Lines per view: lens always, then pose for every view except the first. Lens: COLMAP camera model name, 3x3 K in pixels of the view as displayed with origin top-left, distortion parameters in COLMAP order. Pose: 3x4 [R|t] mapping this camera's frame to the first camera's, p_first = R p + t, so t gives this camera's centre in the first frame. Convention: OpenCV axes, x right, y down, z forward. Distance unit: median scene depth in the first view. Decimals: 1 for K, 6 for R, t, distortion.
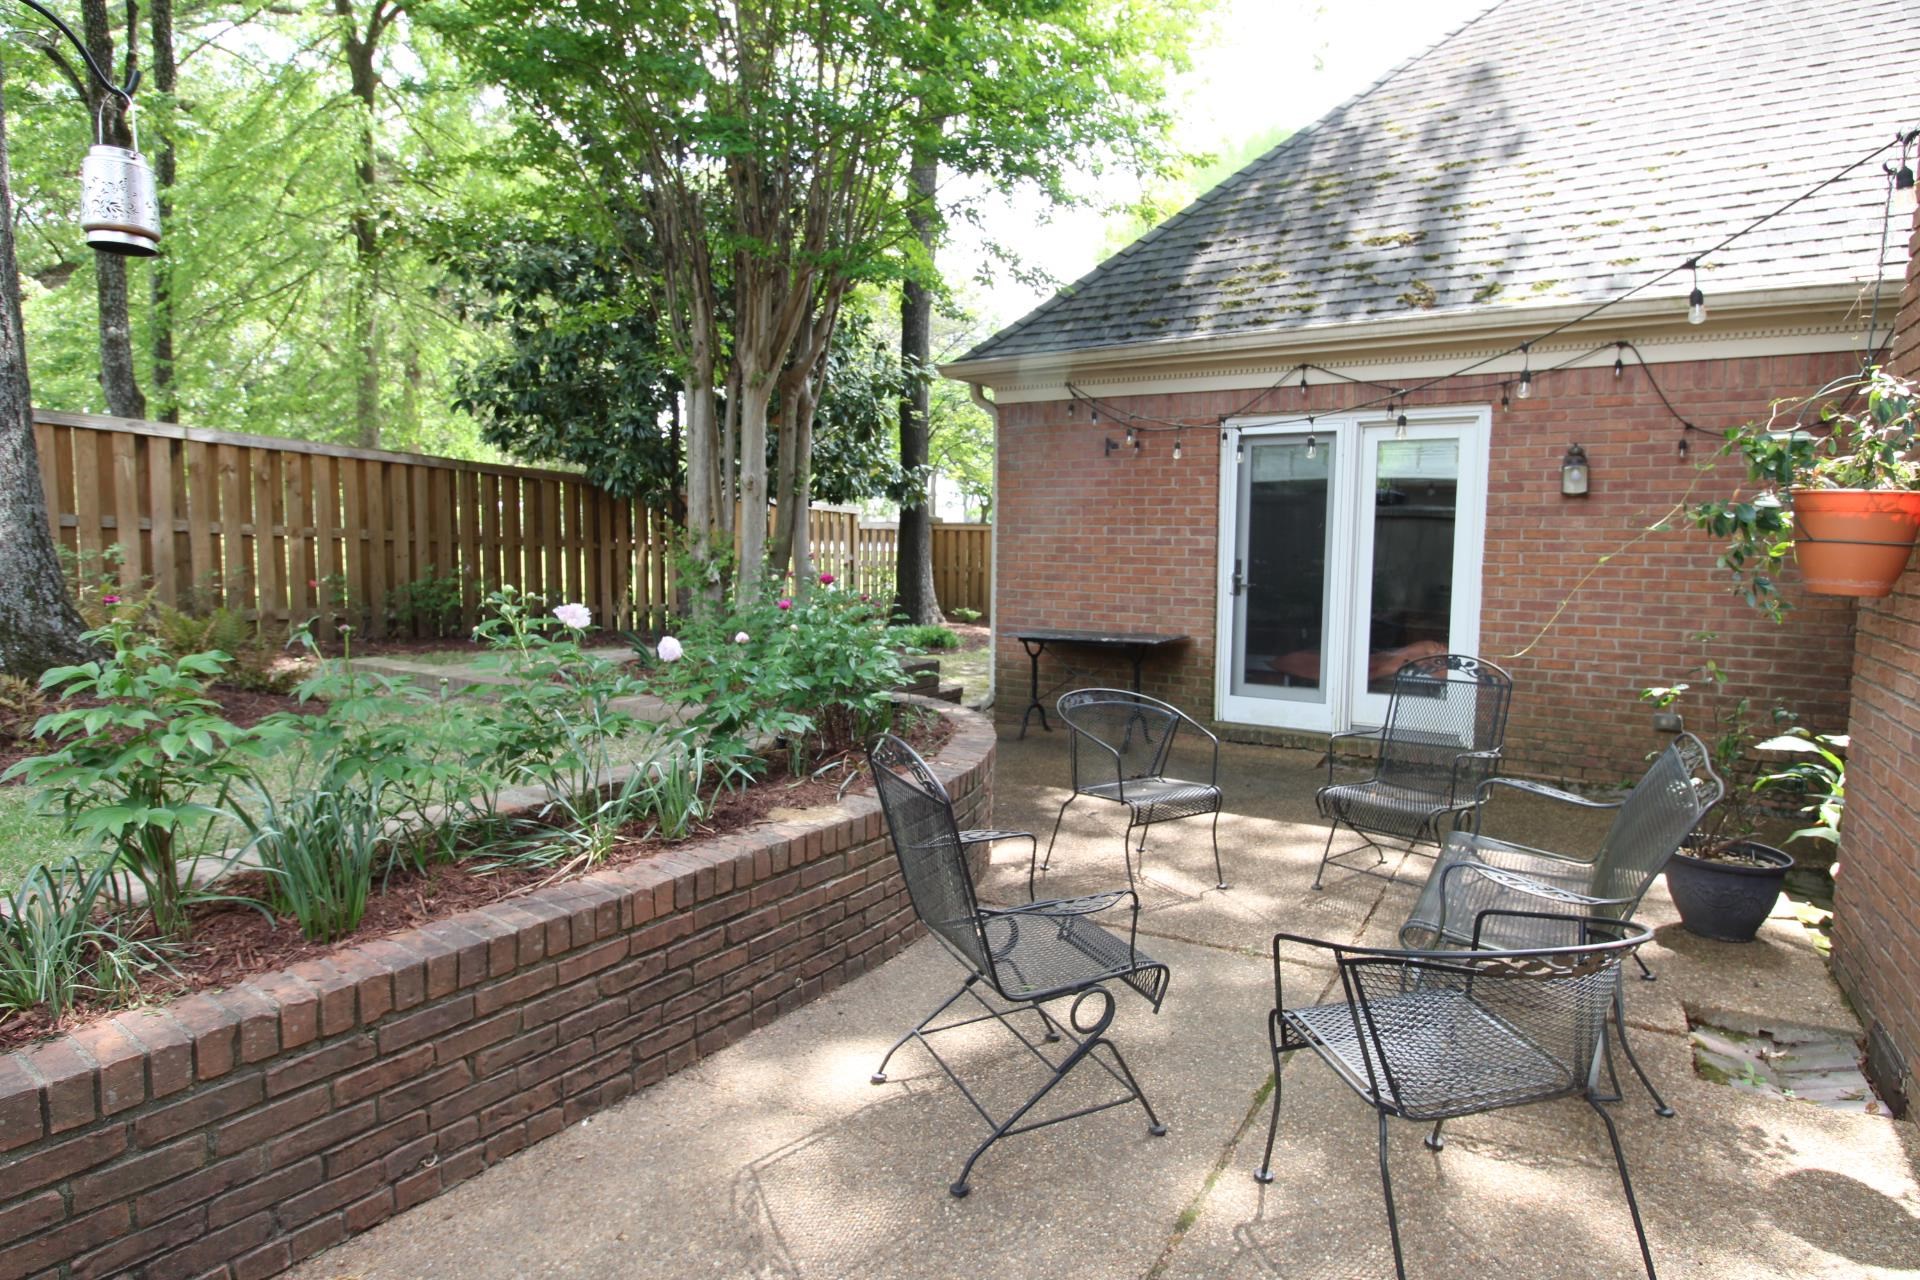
lens RADIAL K [[1022.5, 0, 964.7], [0, 1022.5, 635.3], [0, 0, 1]] dist [-0.011027, 0.000302]
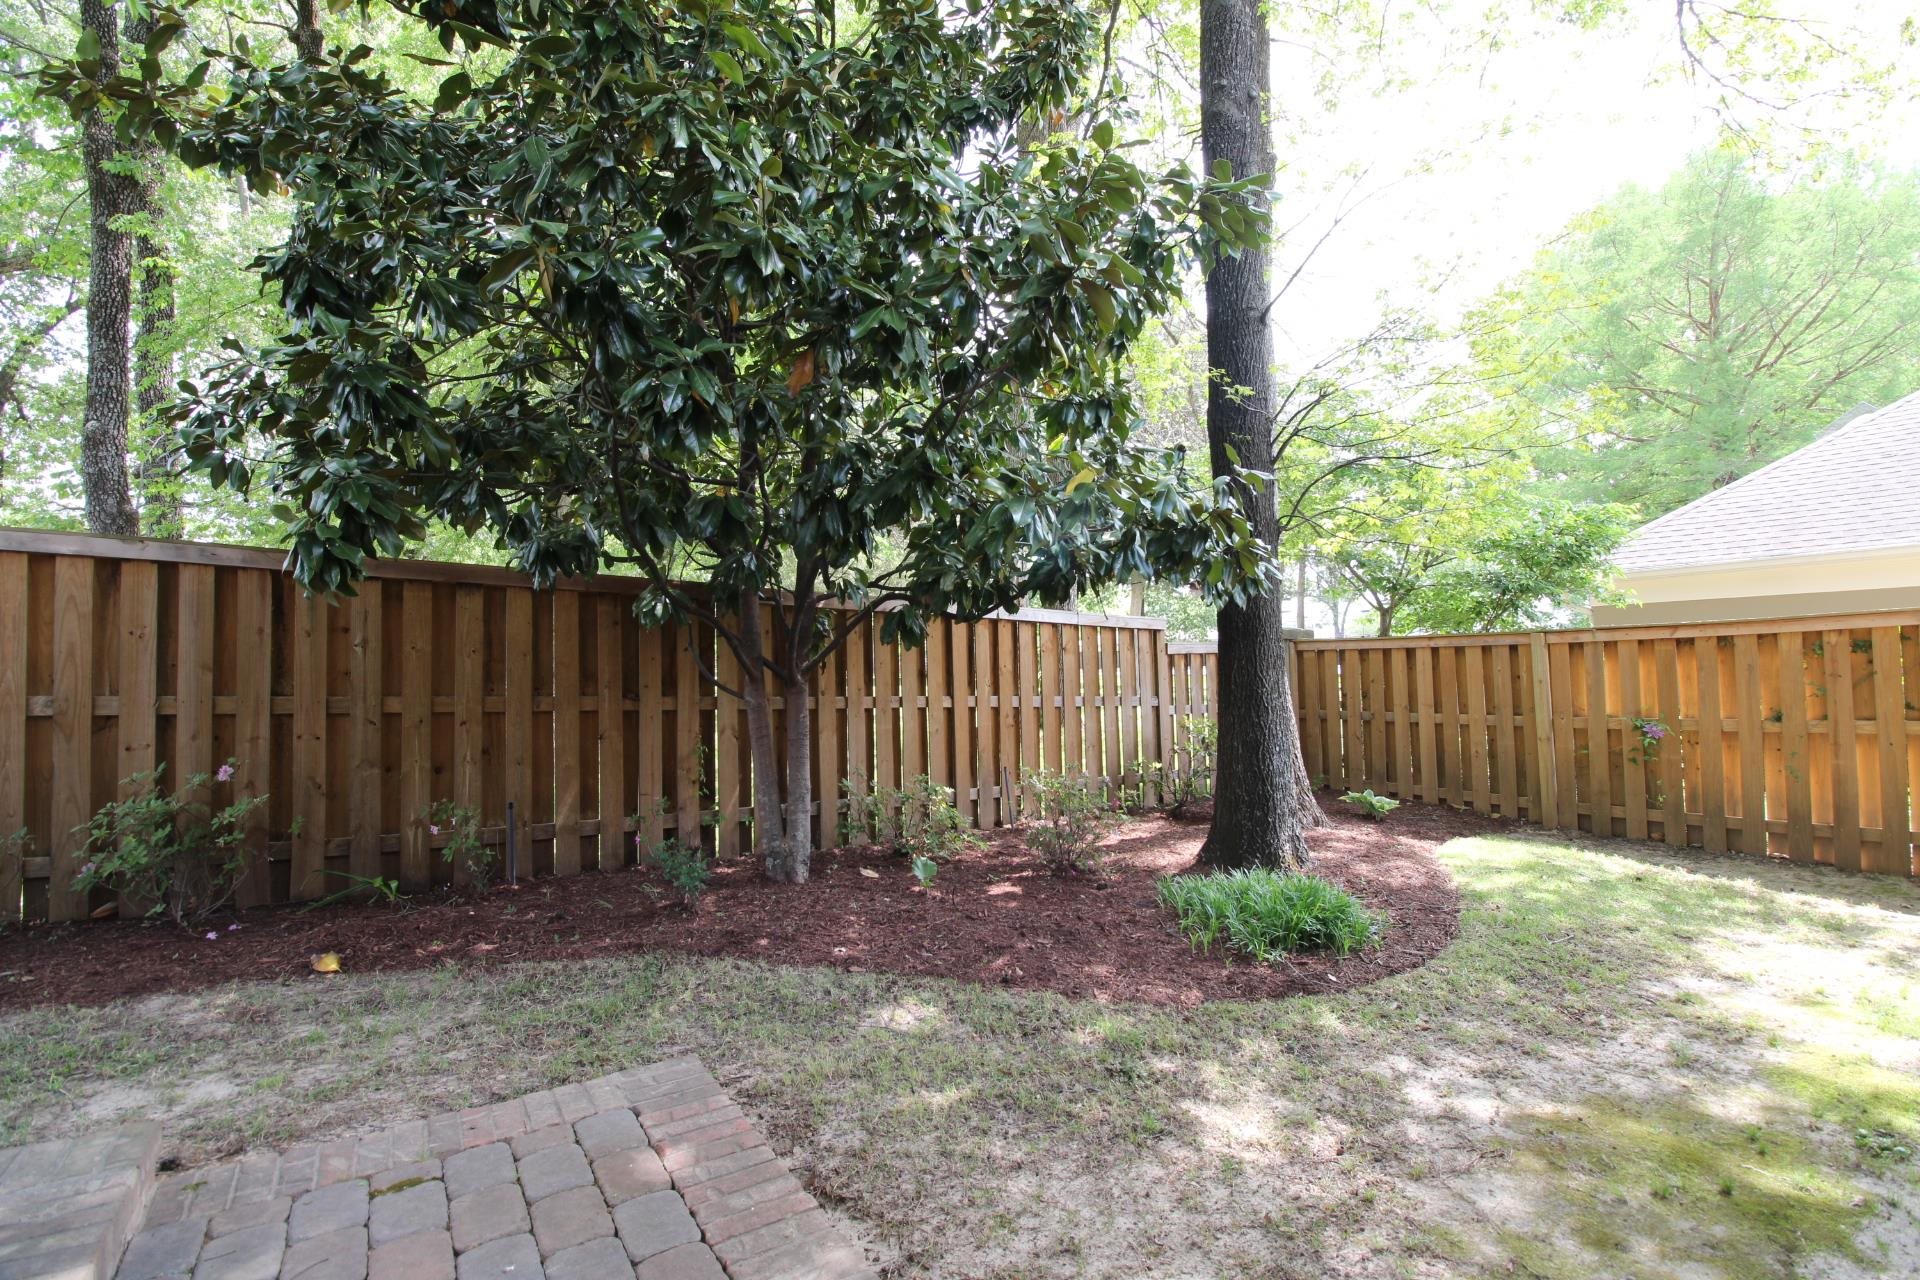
lens RADIAL K [[906.3, 0, 959.6], [0, 906.3, 624.7], [0, 0, 1]] dist [-0.000834, -0.000040]
pose [[0.922765, -0.049514, -0.382169, -0.012924], [-0.002371, 0.990963, -0.134115, -0.062089], [0.385356, 0.124663, 0.914308, 0.582339]]
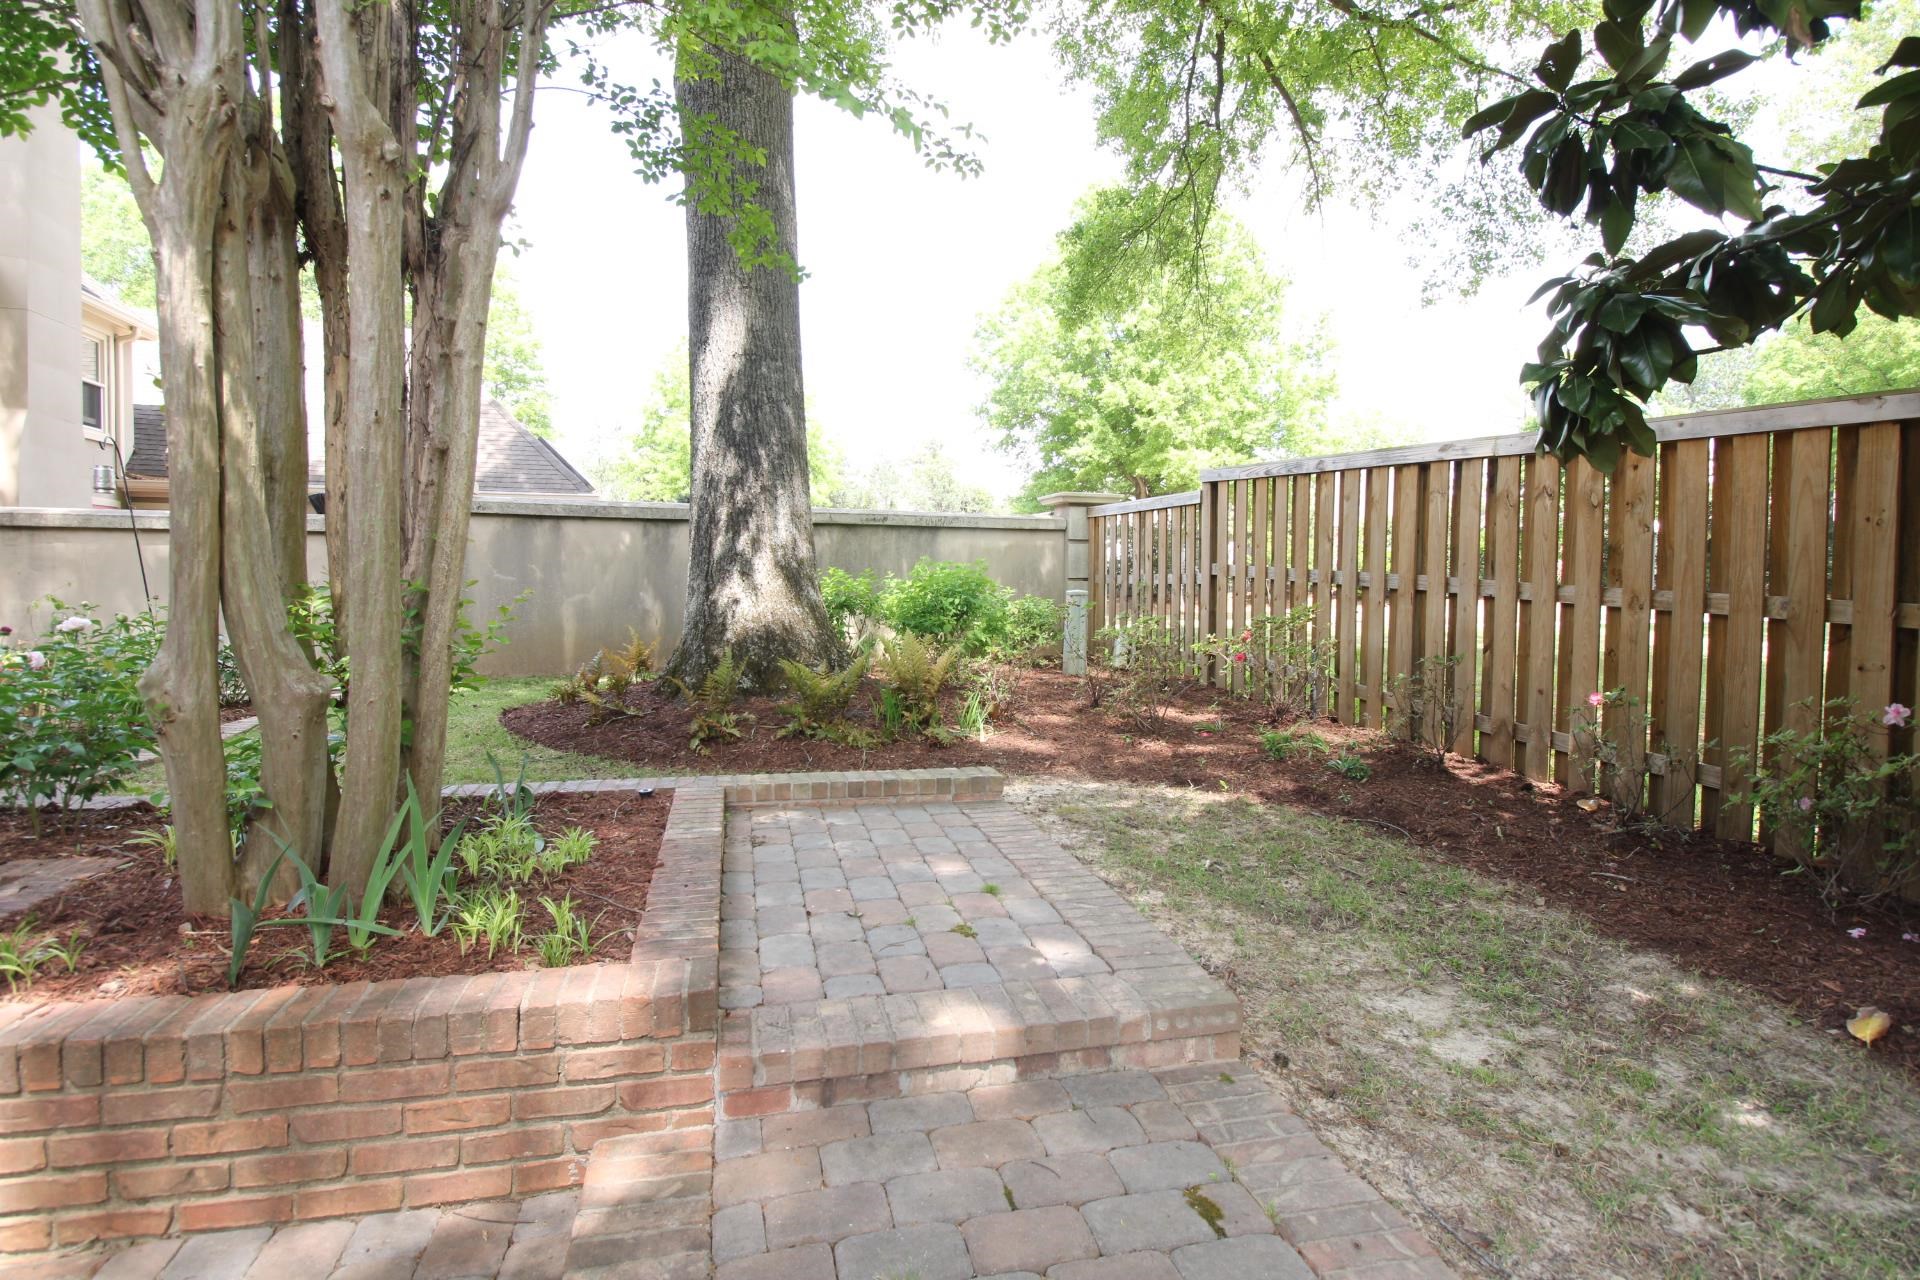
lens RADIAL K [[992.3, 0, 967.7], [0, 992.3, 624.0], [0, 0, 1]] dist [-0.019457, -0.003699]
pose [[-0.672267, 0.014600, -0.740165, -0.060110], [-0.089029, 0.990955, 0.100410, -0.085430], [0.734936, 0.133399, -0.664886, 0.846618]]
